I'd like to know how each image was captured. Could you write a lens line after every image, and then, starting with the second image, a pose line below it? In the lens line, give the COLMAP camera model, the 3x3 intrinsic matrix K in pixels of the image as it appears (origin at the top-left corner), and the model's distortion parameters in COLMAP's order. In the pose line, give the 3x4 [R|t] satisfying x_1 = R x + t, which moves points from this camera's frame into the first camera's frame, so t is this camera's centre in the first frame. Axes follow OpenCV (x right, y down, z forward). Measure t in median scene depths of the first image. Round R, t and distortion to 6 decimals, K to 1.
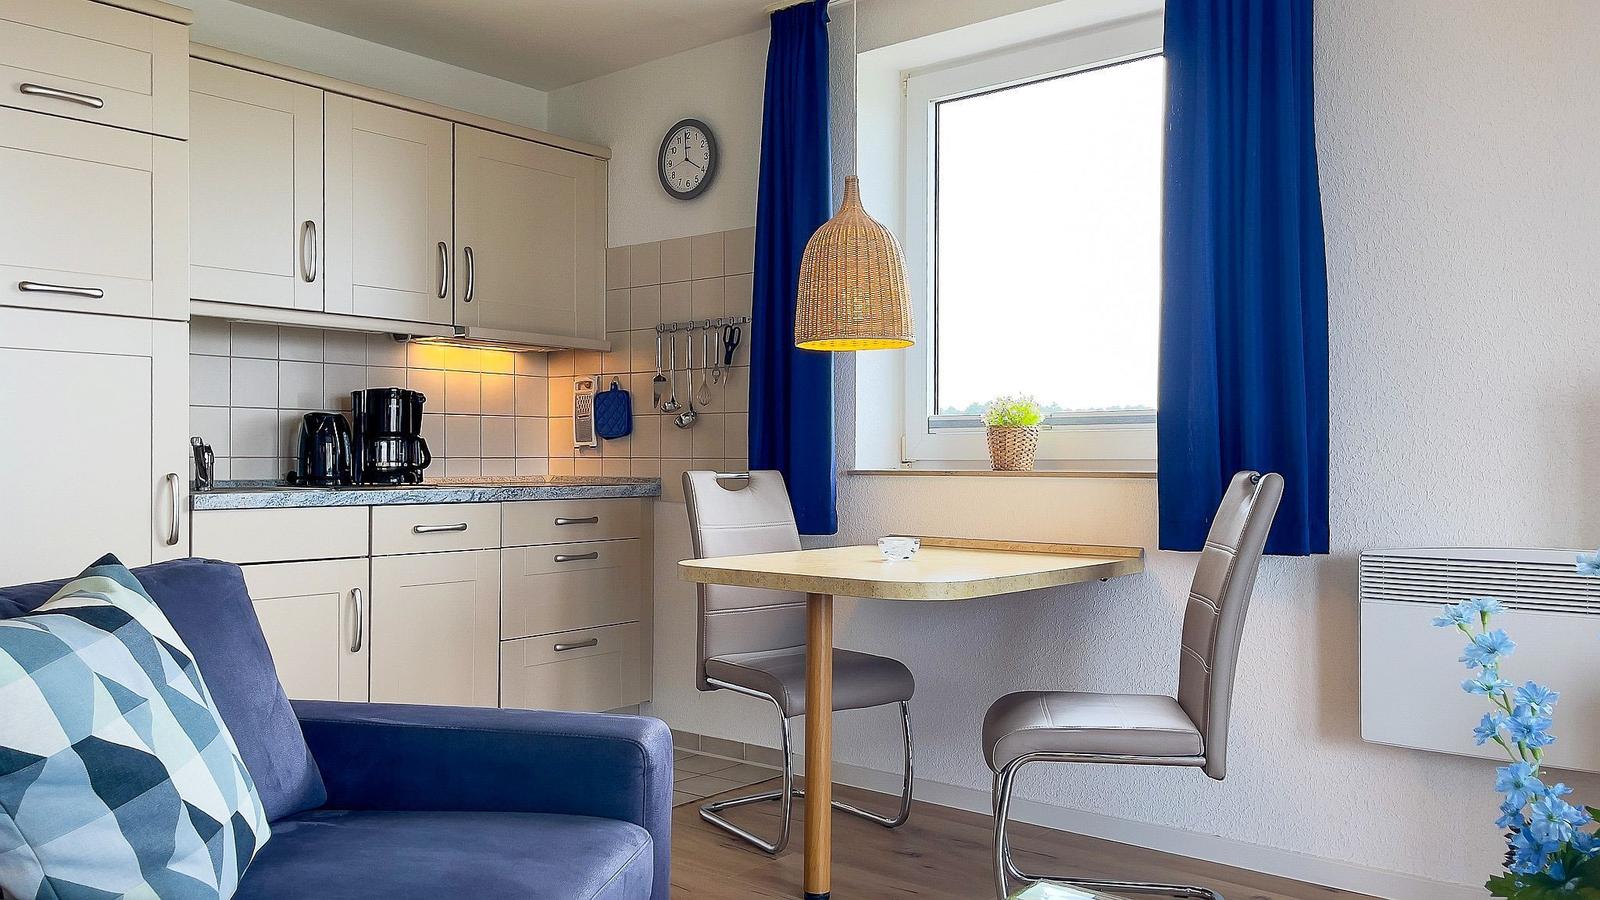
lens RADIAL K [[1251.3, 0, 792.8], [0, 1251.3, 468.9], [0, 0, 1]] dist [0.011863, 0.006827]
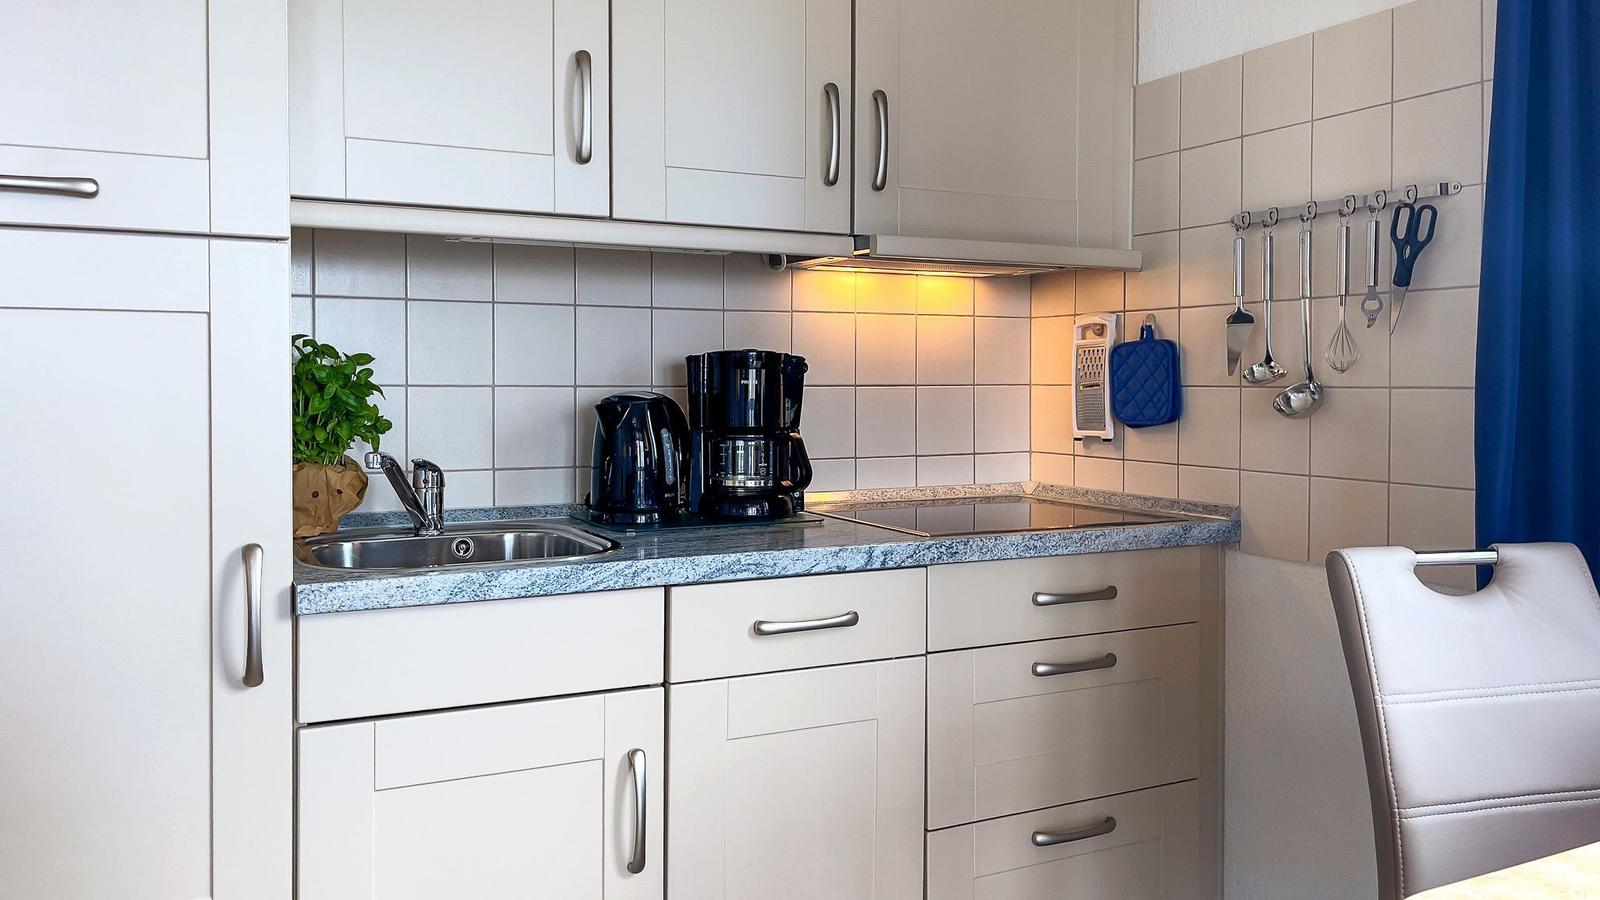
lens RADIAL K [[1240.7, 0, 784.0], [0, 1240.7, 407.8], [0, 0, 1]] dist [0.059181, -0.002474]
pose [[0.916297, 0.006172, -0.400451, -0.076975], [-0.001436, 0.999925, 0.012126, -0.044016], [0.400496, -0.010536, 0.916238, 0.481034]]
